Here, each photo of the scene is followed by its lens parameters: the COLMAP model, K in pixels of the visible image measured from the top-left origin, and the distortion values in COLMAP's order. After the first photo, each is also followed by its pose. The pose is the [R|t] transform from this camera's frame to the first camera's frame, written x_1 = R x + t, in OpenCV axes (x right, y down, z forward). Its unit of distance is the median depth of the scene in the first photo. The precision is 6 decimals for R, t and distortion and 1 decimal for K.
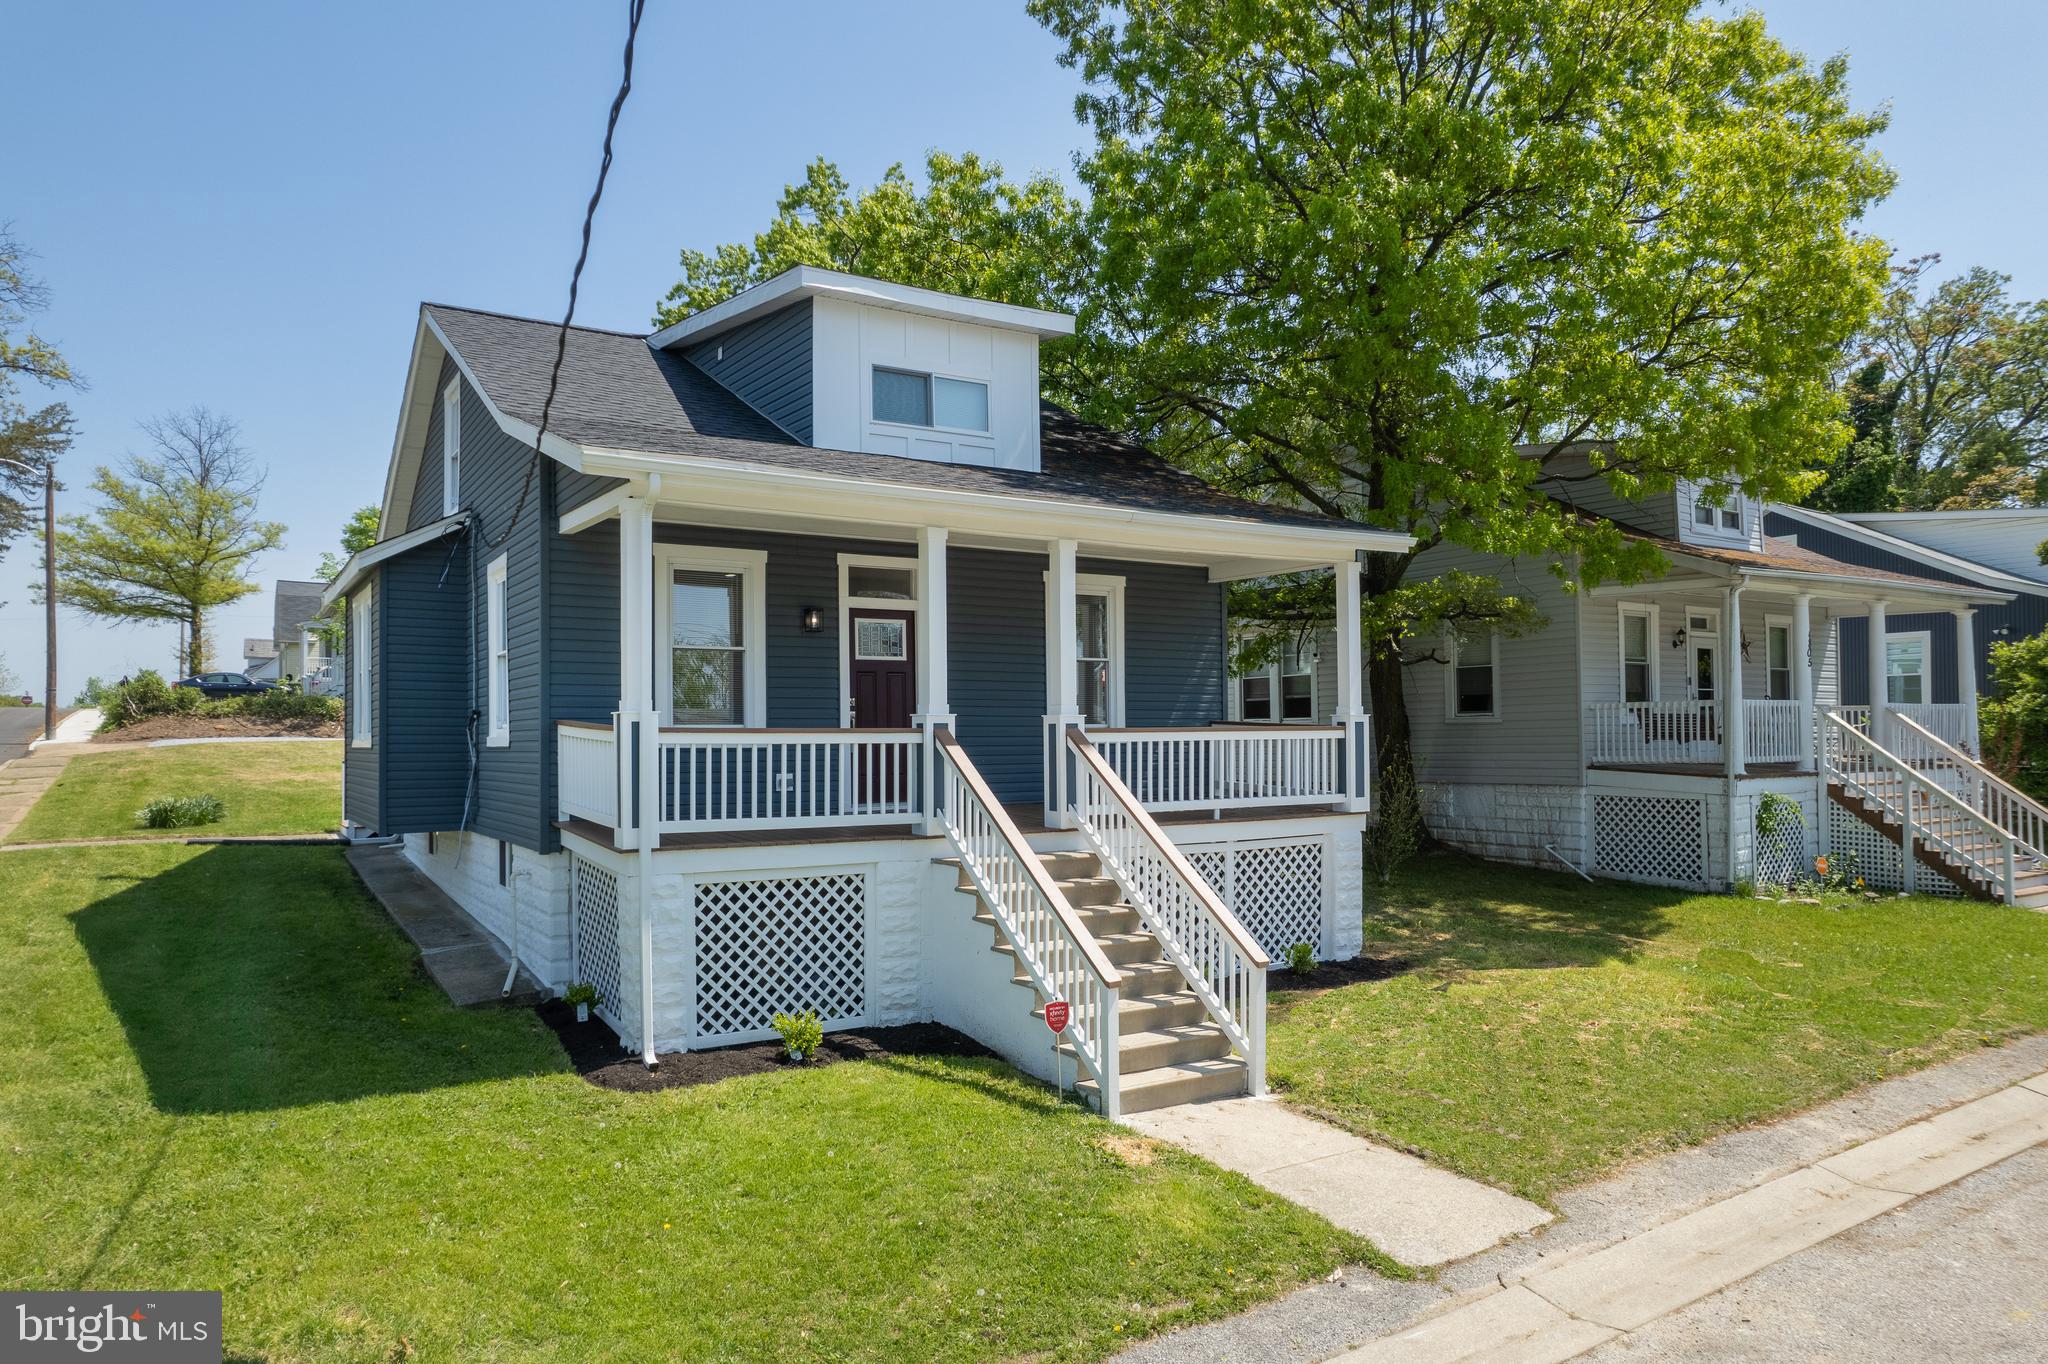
lens RADIAL K [[1337.0, 0, 1016.2], [0, 1337.0, 733.6], [0, 0, 1]] dist [-0.056995, 0.001838]
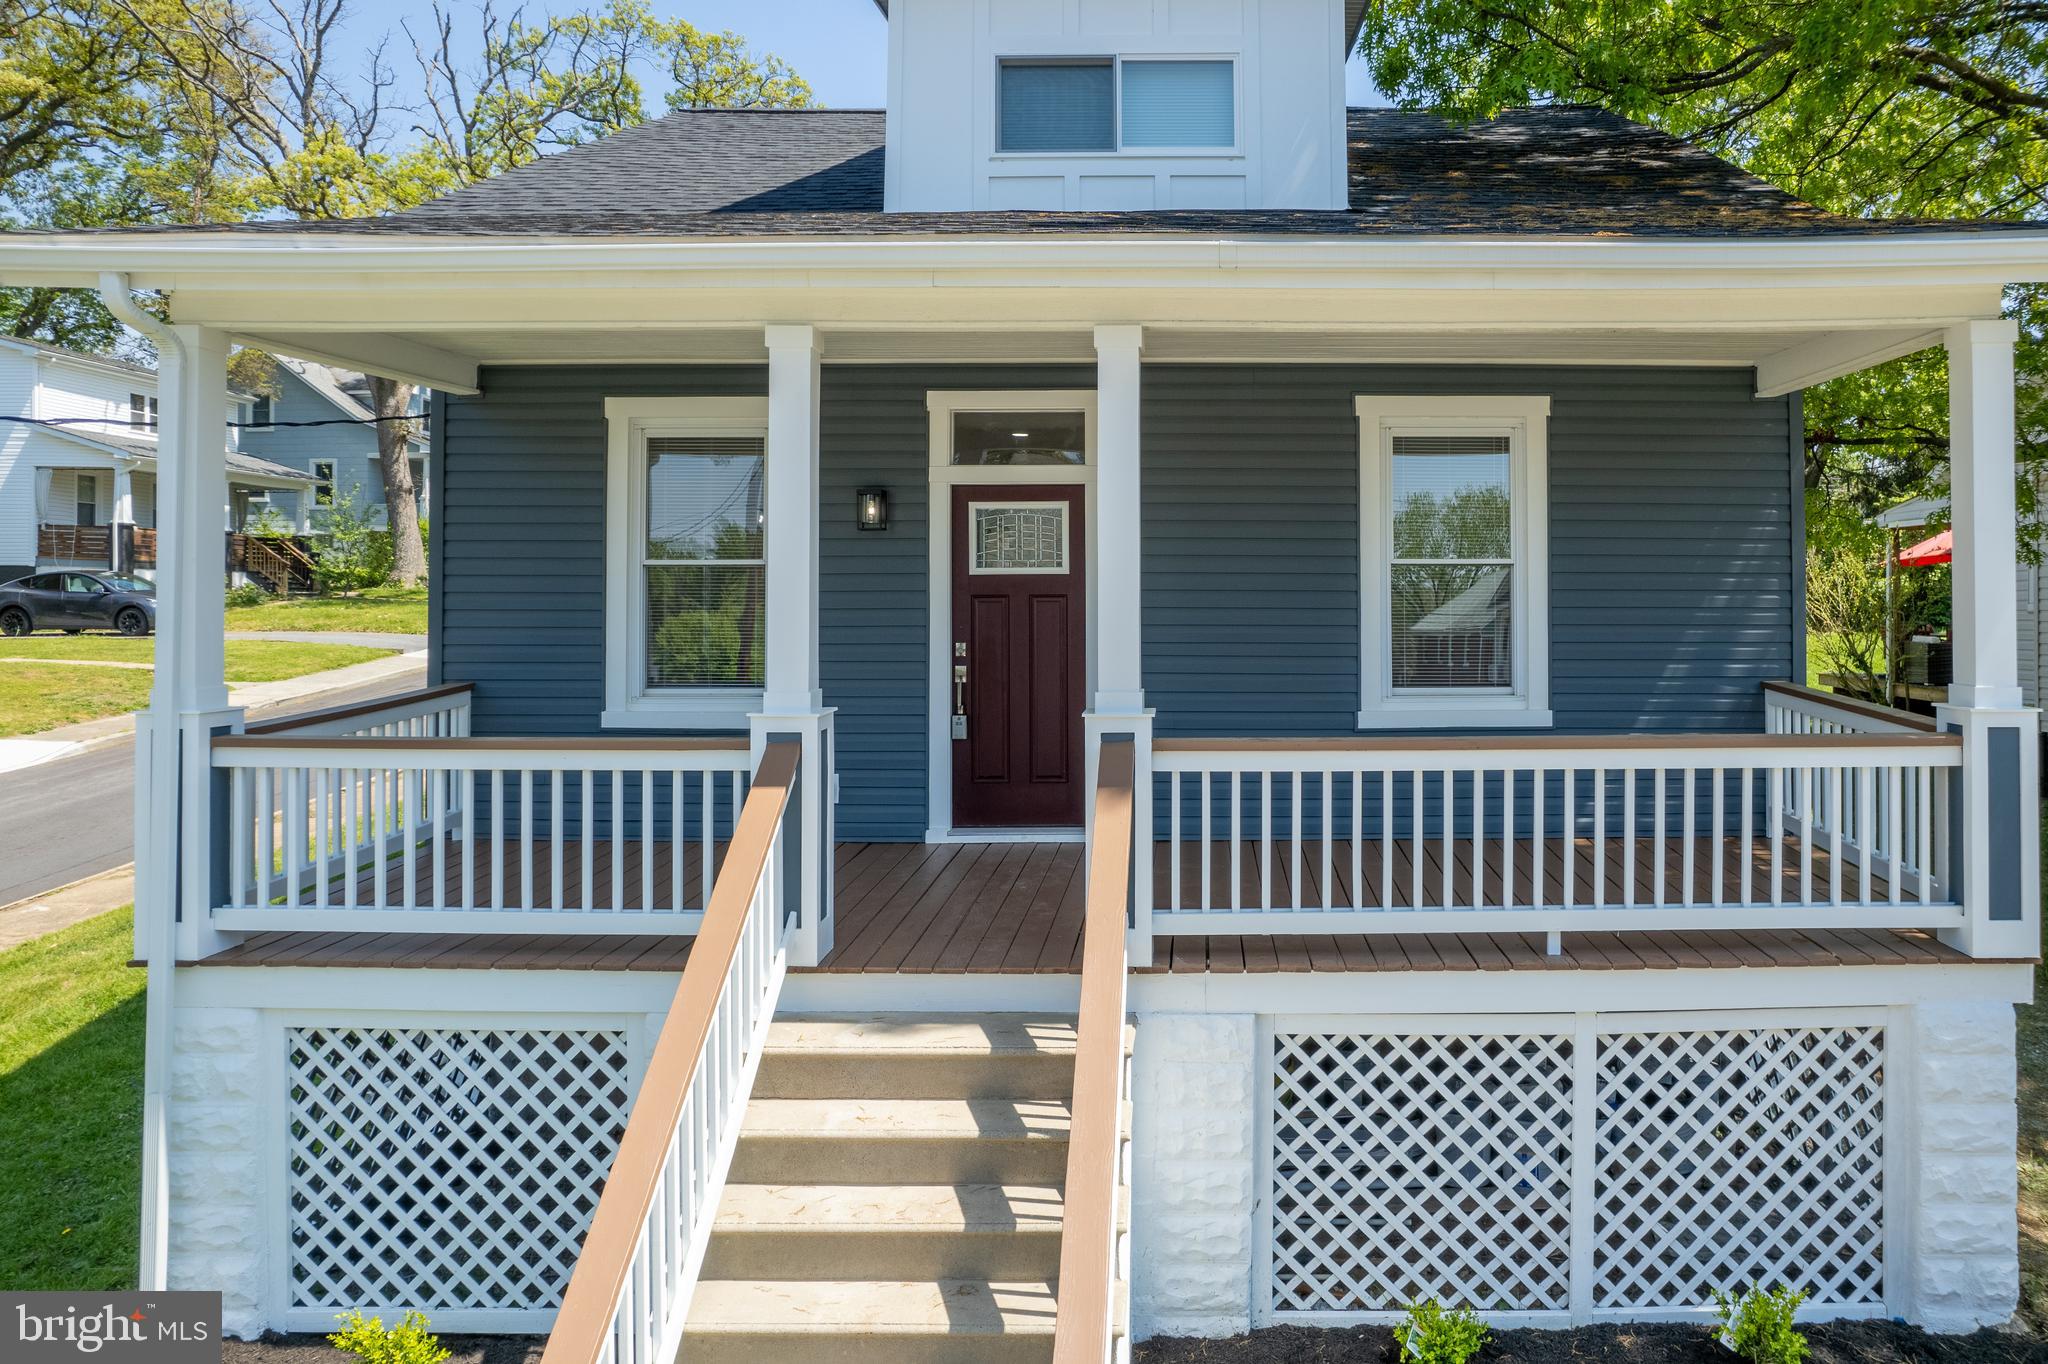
lens RADIAL K [[1452.8, 0, 1078.9], [0, 1452.8, 576.3], [0, 0, 1]] dist [-0.093672, 0.085697]
pose [[0.843716, -0.002557, -0.536784, 0.269921], [-0.002292, 0.999962, -0.008366, -0.052996], [0.536786, 0.008289, 0.843678, 0.534920]]
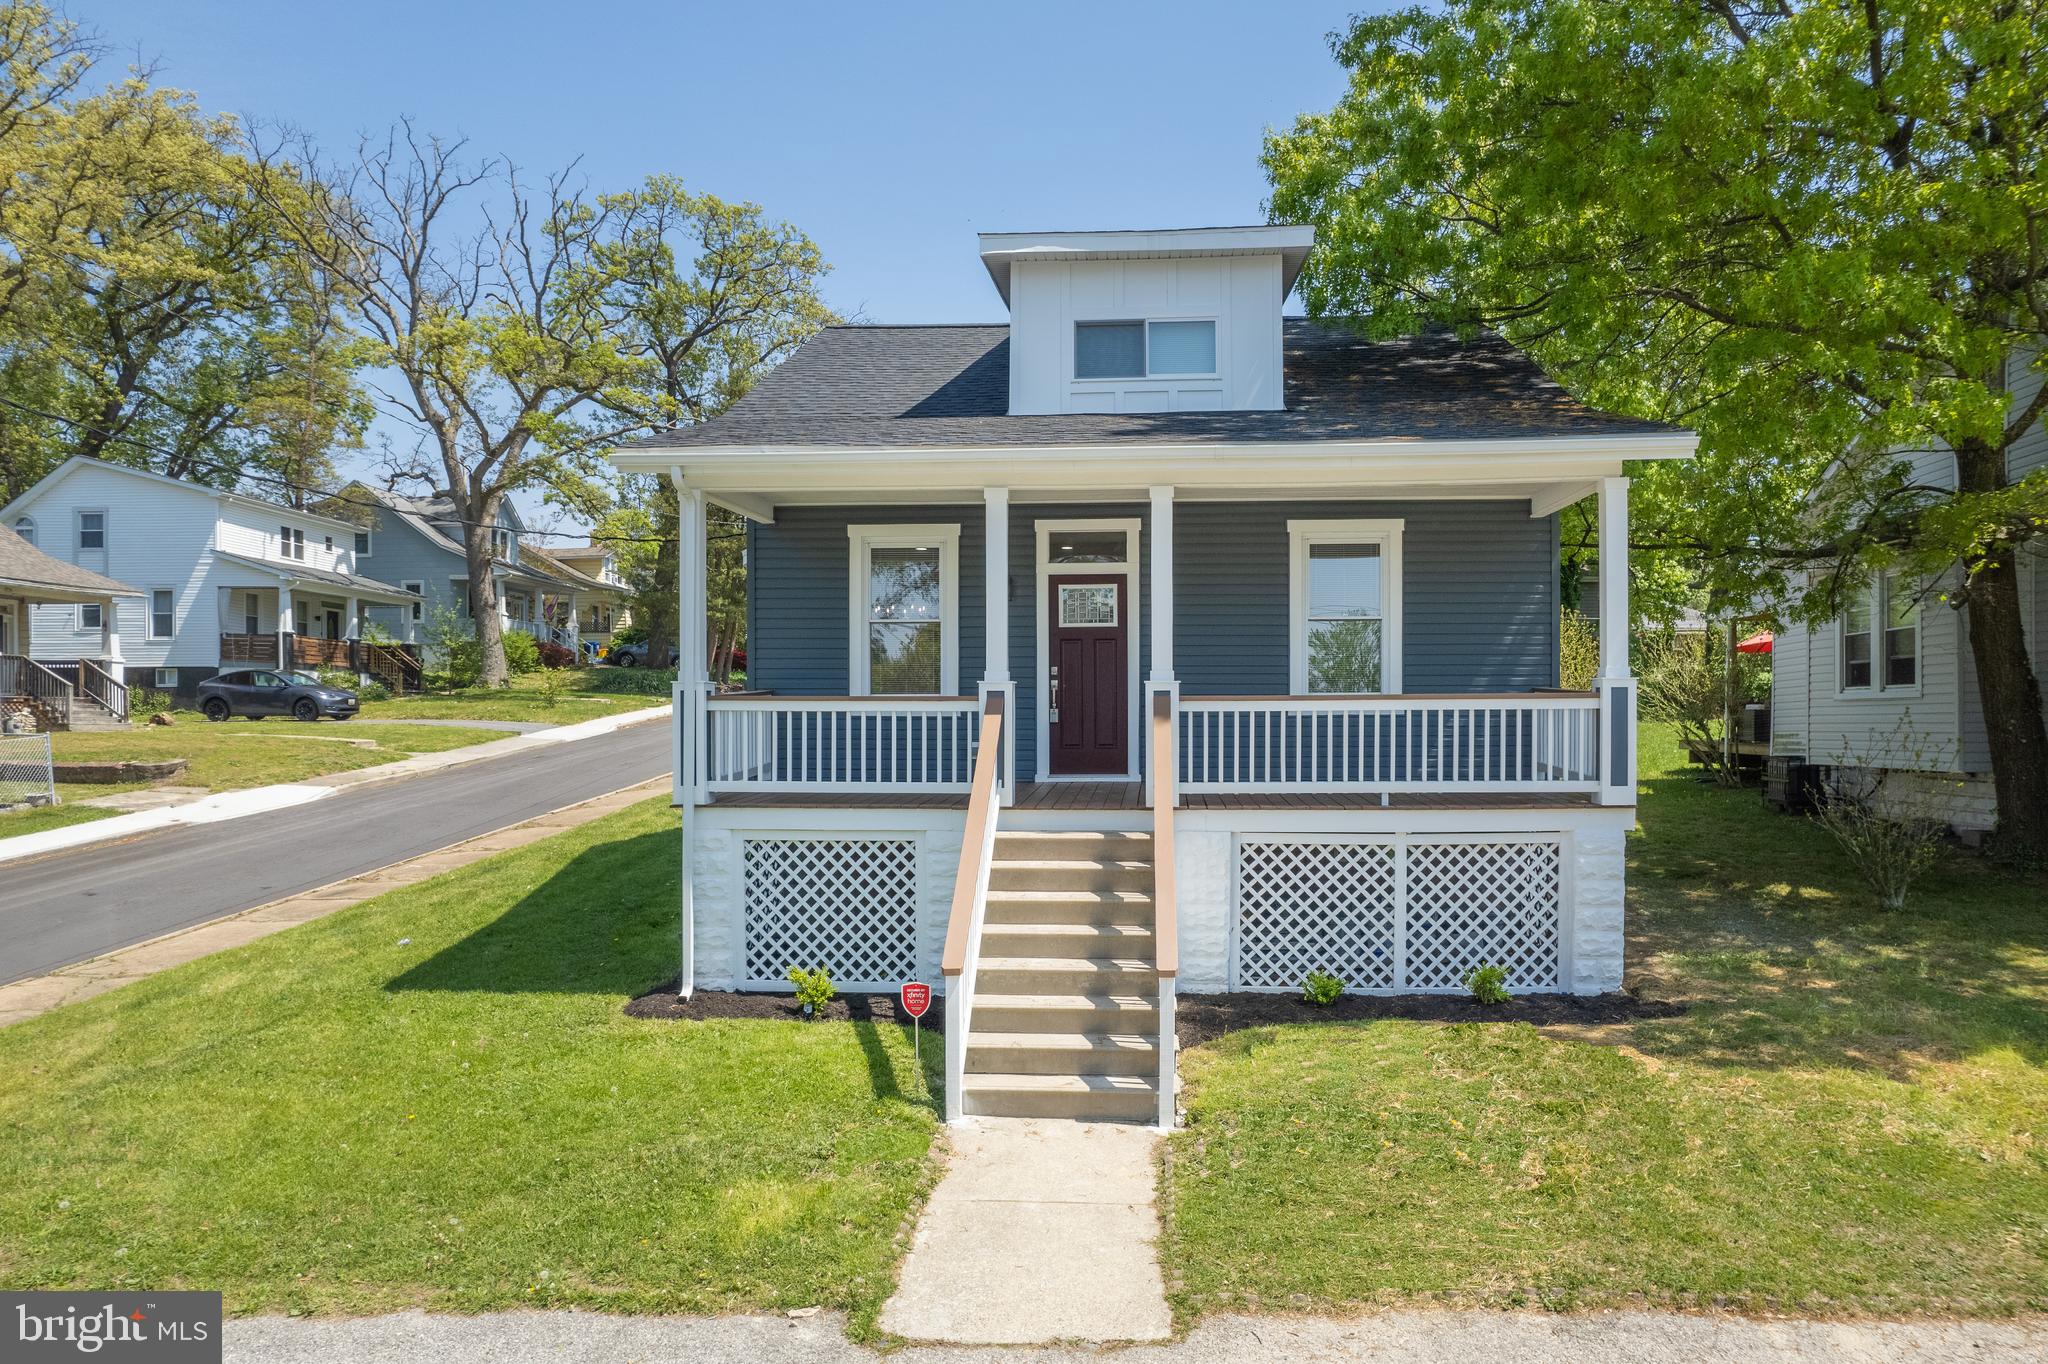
lens RADIAL K [[1333.4, 0, 960.7], [0, 1333.4, 725.8], [0, 0, 1]] dist [-0.038677, -0.000395]
pose [[0.806901, 0.012169, -0.590562, 0.428603], [-0.000195, 0.999793, 0.020336, -0.002563], [0.590687, -0.016294, 0.806736, 0.175415]]
